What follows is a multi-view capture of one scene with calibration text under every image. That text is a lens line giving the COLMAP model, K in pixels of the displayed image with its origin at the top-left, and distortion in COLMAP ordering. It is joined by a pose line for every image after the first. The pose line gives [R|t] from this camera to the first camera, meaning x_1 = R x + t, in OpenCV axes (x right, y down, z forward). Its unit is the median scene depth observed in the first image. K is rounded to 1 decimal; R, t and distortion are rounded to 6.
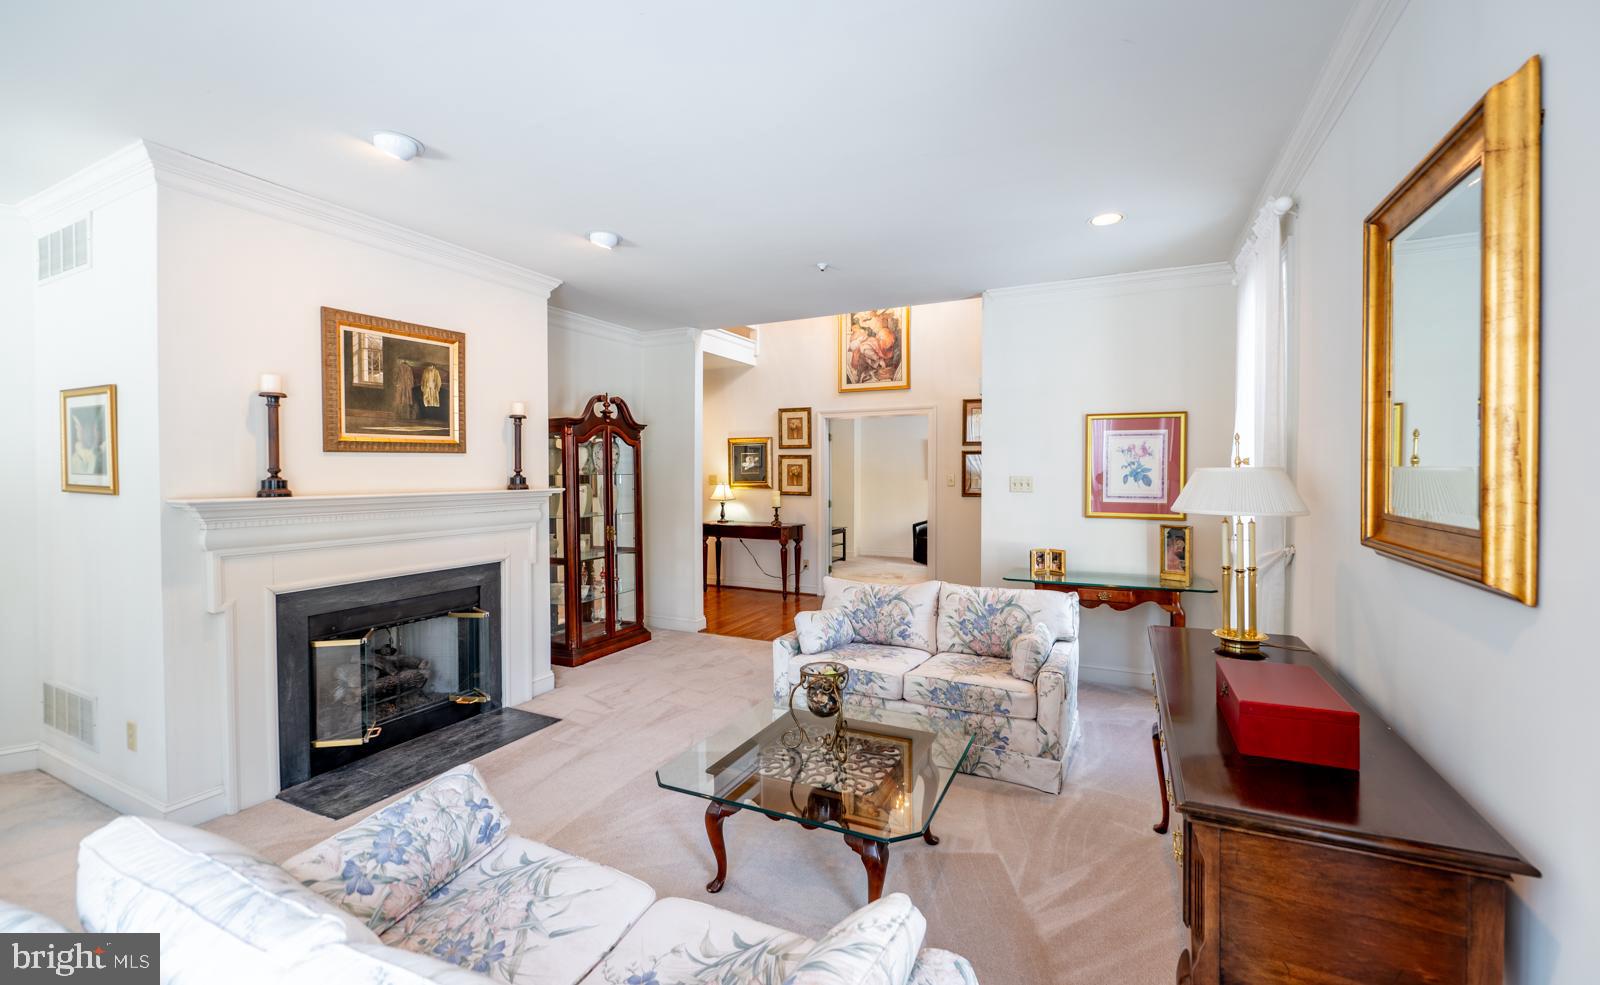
lens RADIAL K [[647.9, 0, 805.4], [0, 647.9, 480.4], [0, 0, 1]] dist [-0.000884, 0.000053]
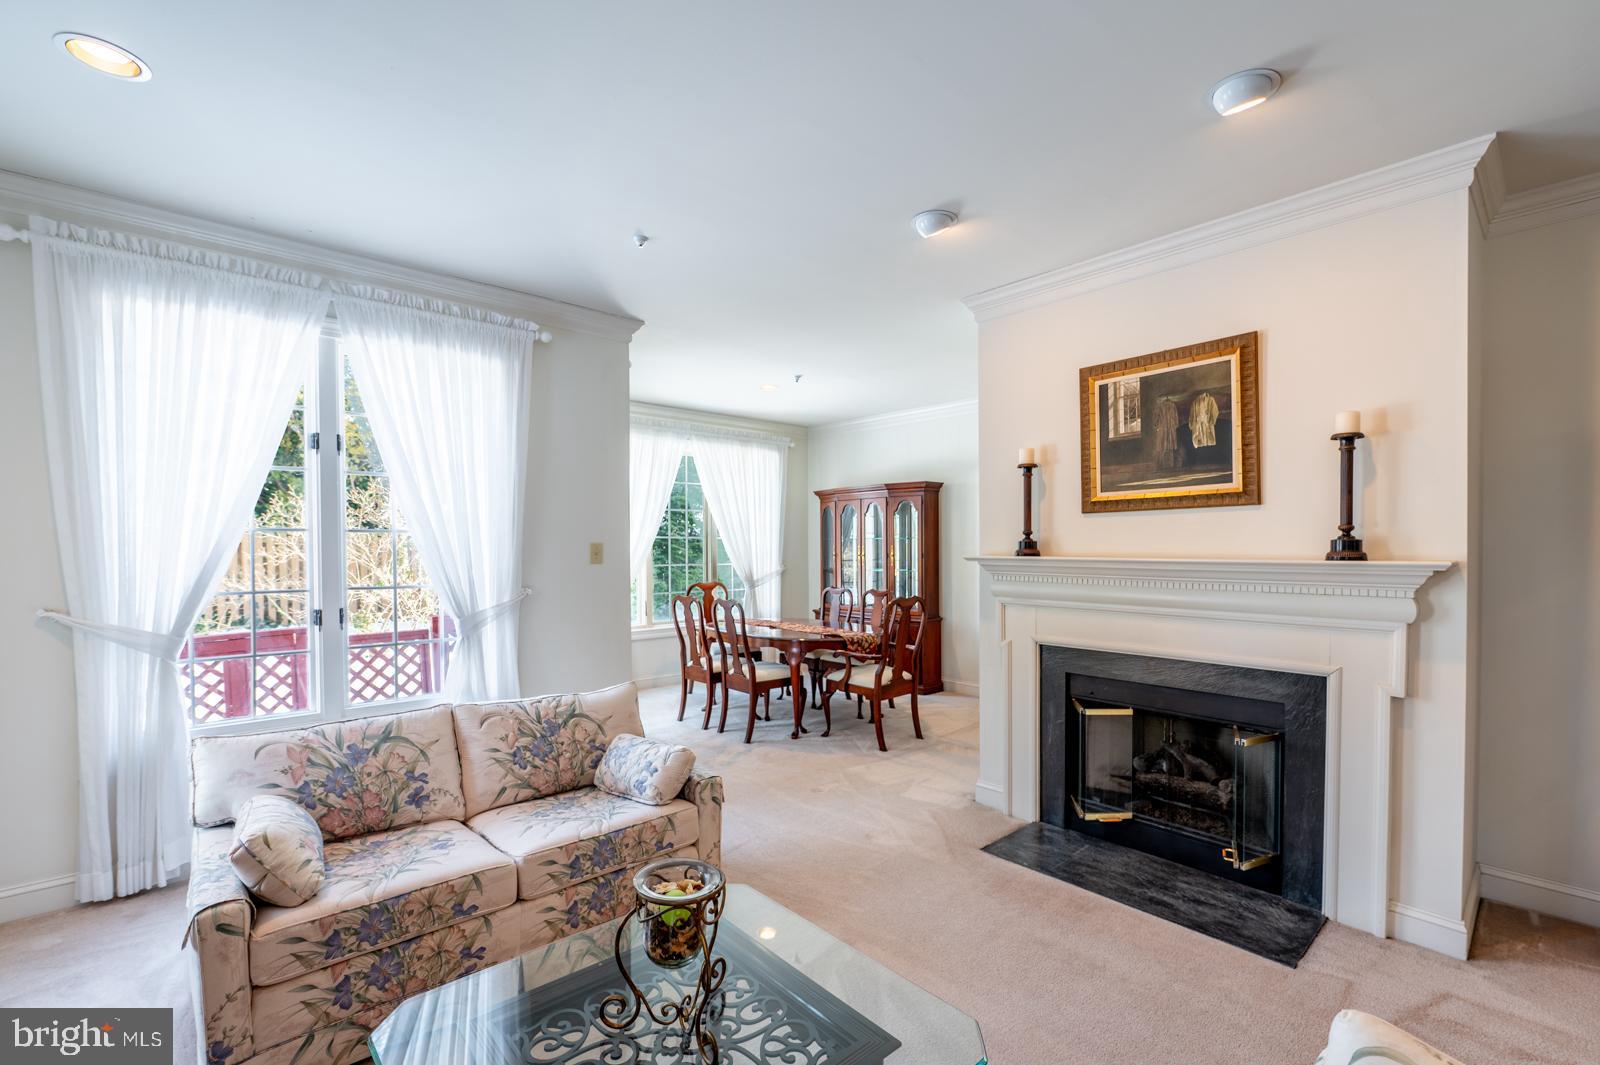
lens RADIAL K [[699.0, 0, 803.1], [0, 699.0, 551.6], [0, 0, 1]] dist [0.000124, -0.000046]
pose [[-0.369701, 0.014757, -0.929034, 0.326947], [-0.008788, 0.999774, 0.019378, -0.001882], [0.929109, 0.015328, -0.369488, 0.776971]]
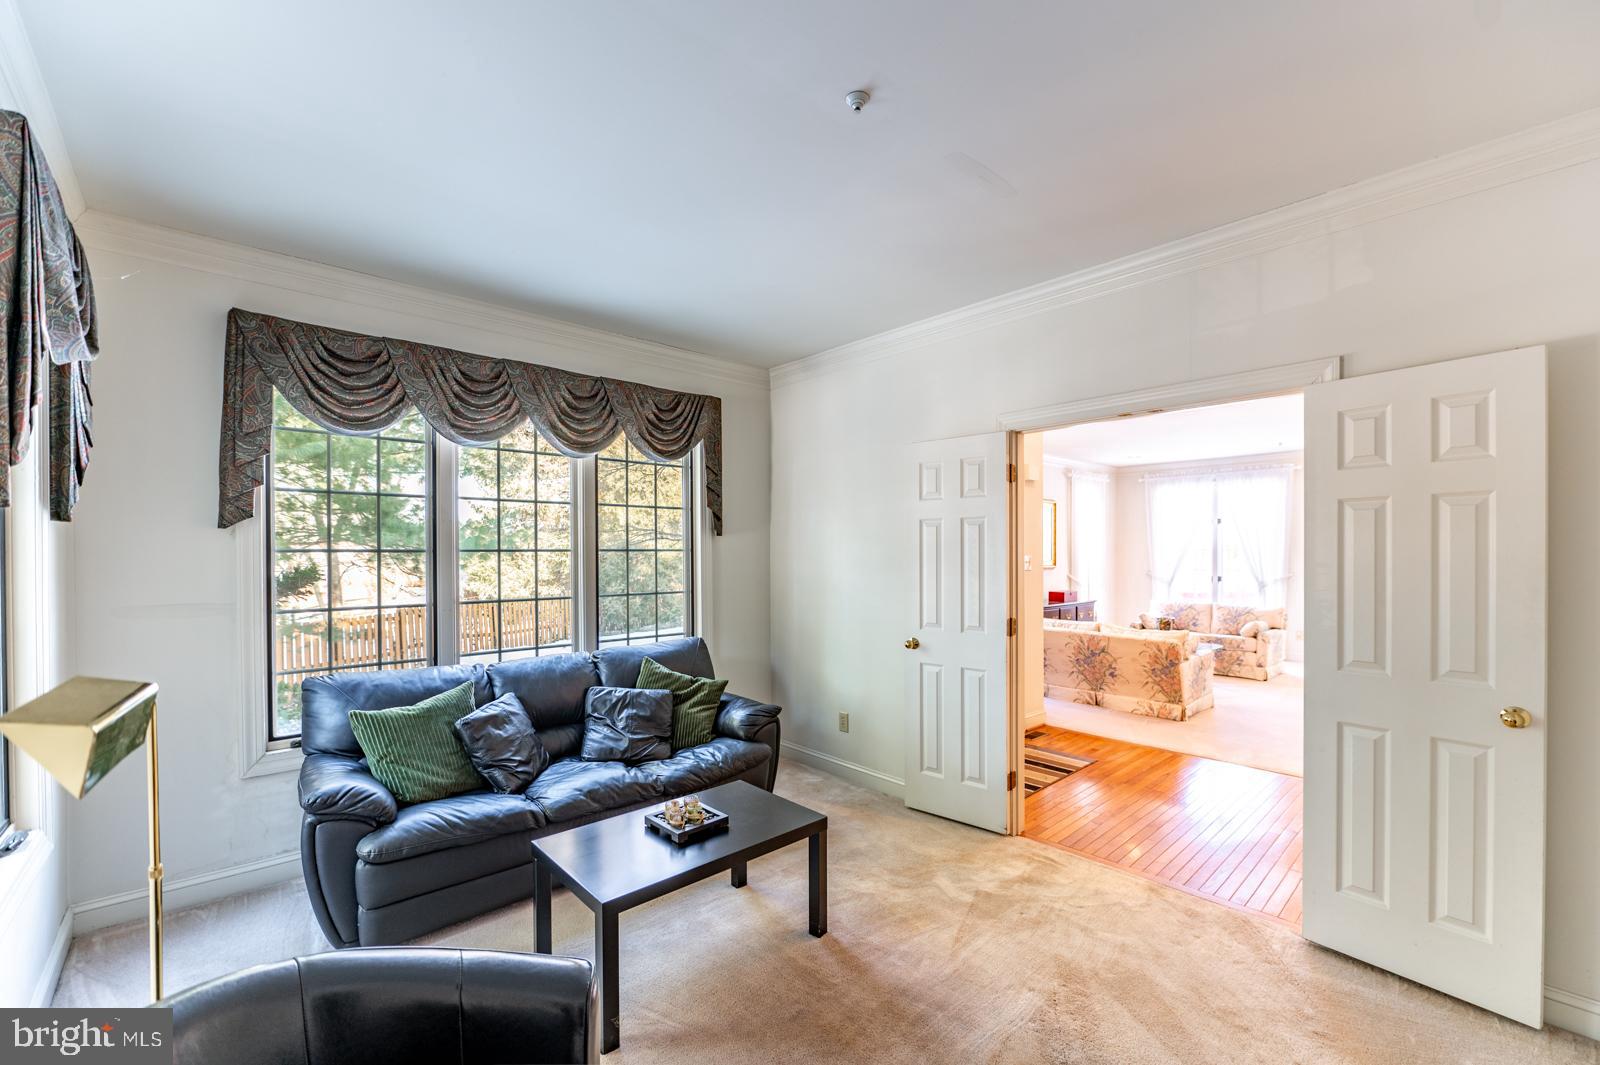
lens RADIAL K [[653.5, 0, 806.6], [0, 653.5, 557.6], [0, 0, 1]] dist [-0.007545, -0.000596]
pose [[-0.932078, 0.002396, 0.362249, 0.287603], [0.009697, 0.999785, 0.018336, -0.035246], [-0.362127, 0.020603, -0.931901, 2.622117]]
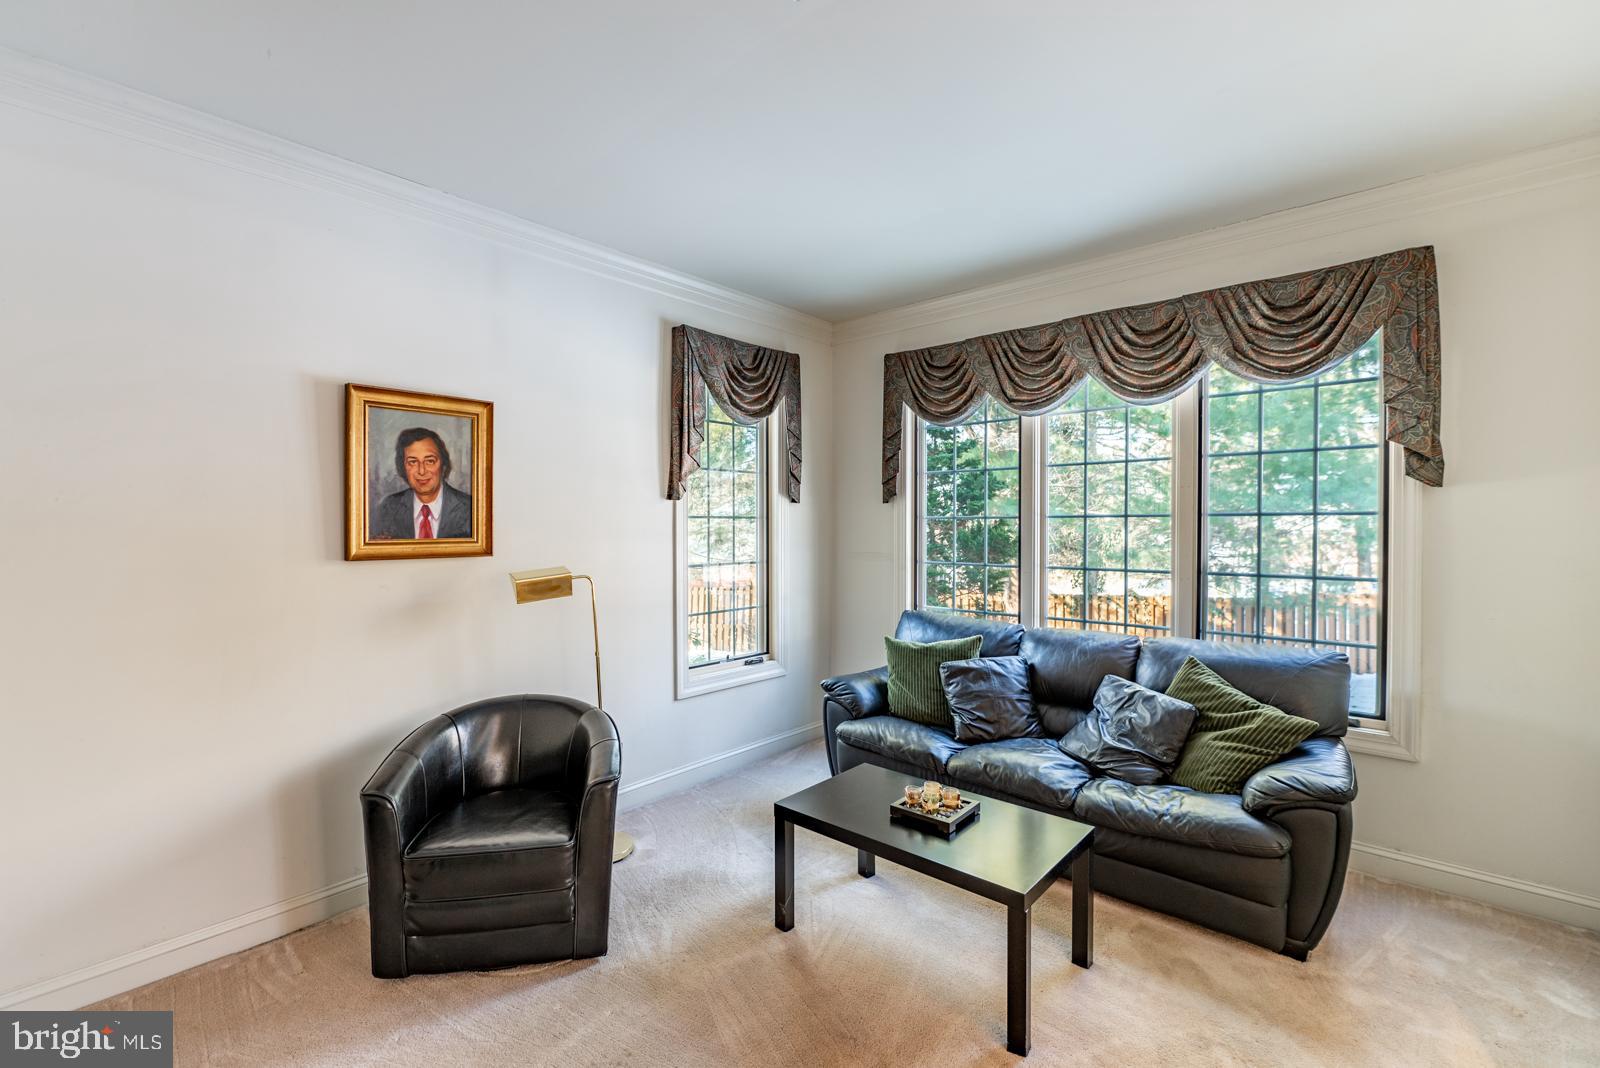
lens RADIAL K [[697.2, 0, 762.8], [0, 697.2, 528.5], [0, 0, 1]] dist [-0.001441, -0.000104]
pose [[0.288874, -0.010260, 0.957312, 0.004638], [0.016602, 0.999846, 0.005706, -0.028707], [-0.957223, 0.014245, 0.289000, 2.090087]]
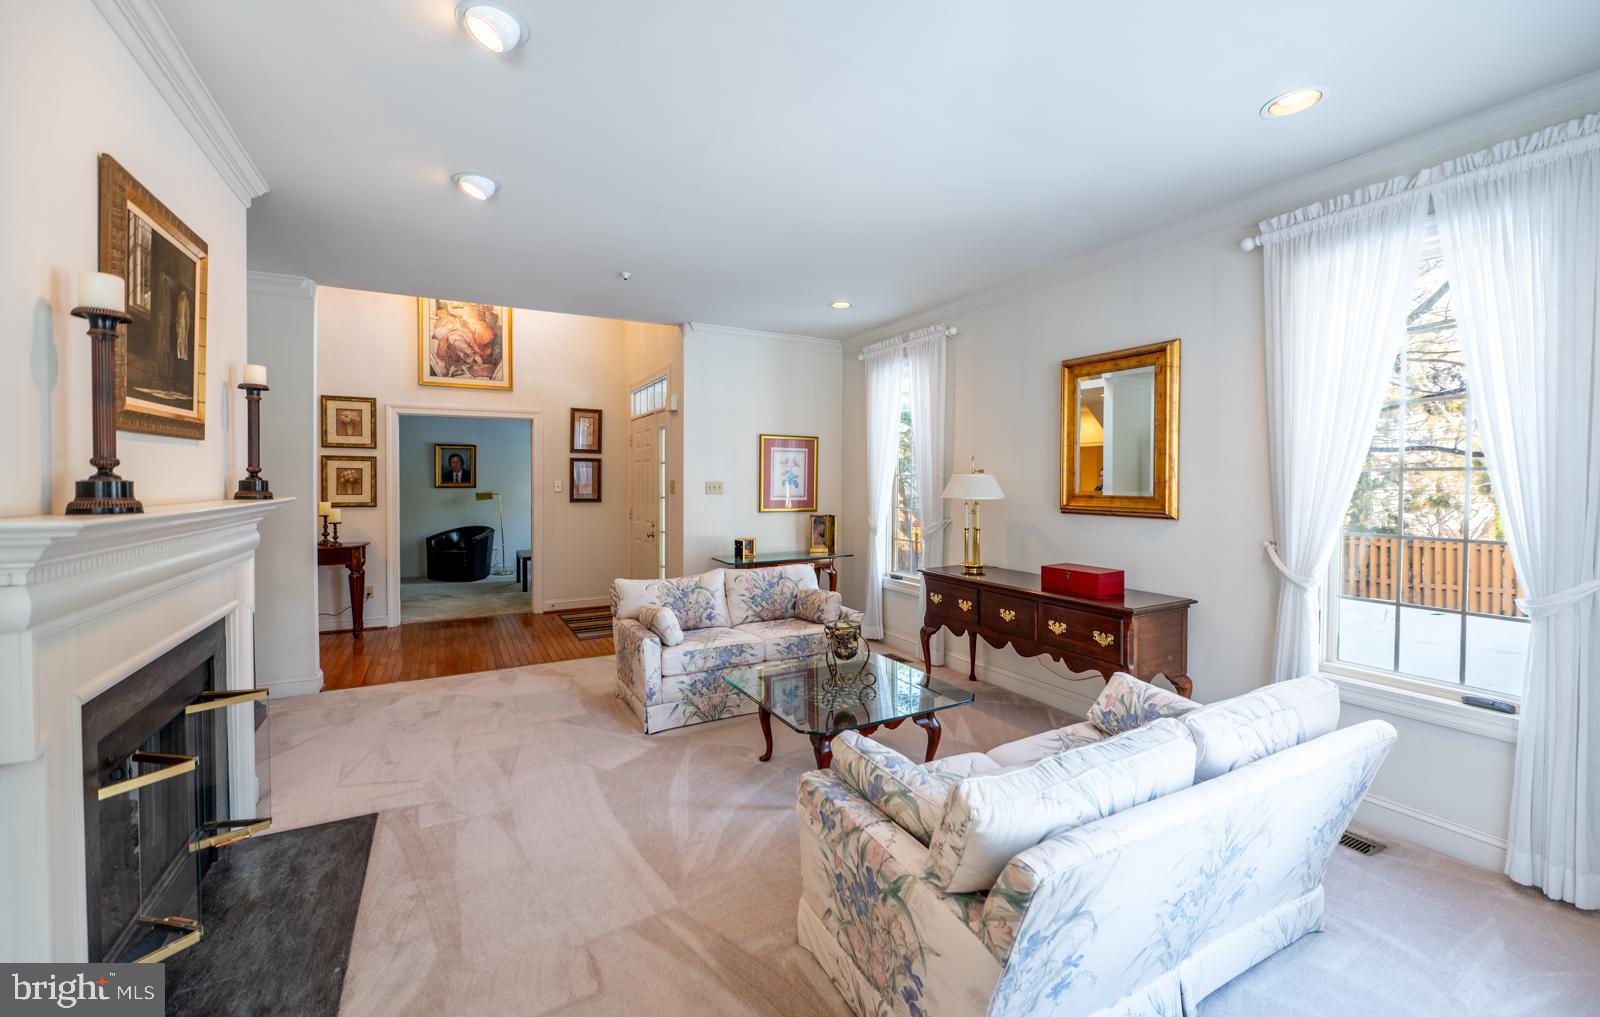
lens RADIAL K [[651.7, 0, 795.7], [0, 651.7, 491.4], [0, 0, 1]] dist [-0.000879, -0.000319]
pose [[0.585958, -0.010764, 0.810270, -0.653513], [0.009015, 0.999936, 0.006764, 0.006699], [-0.810291, 0.003341, 0.586018, 0.178842]]
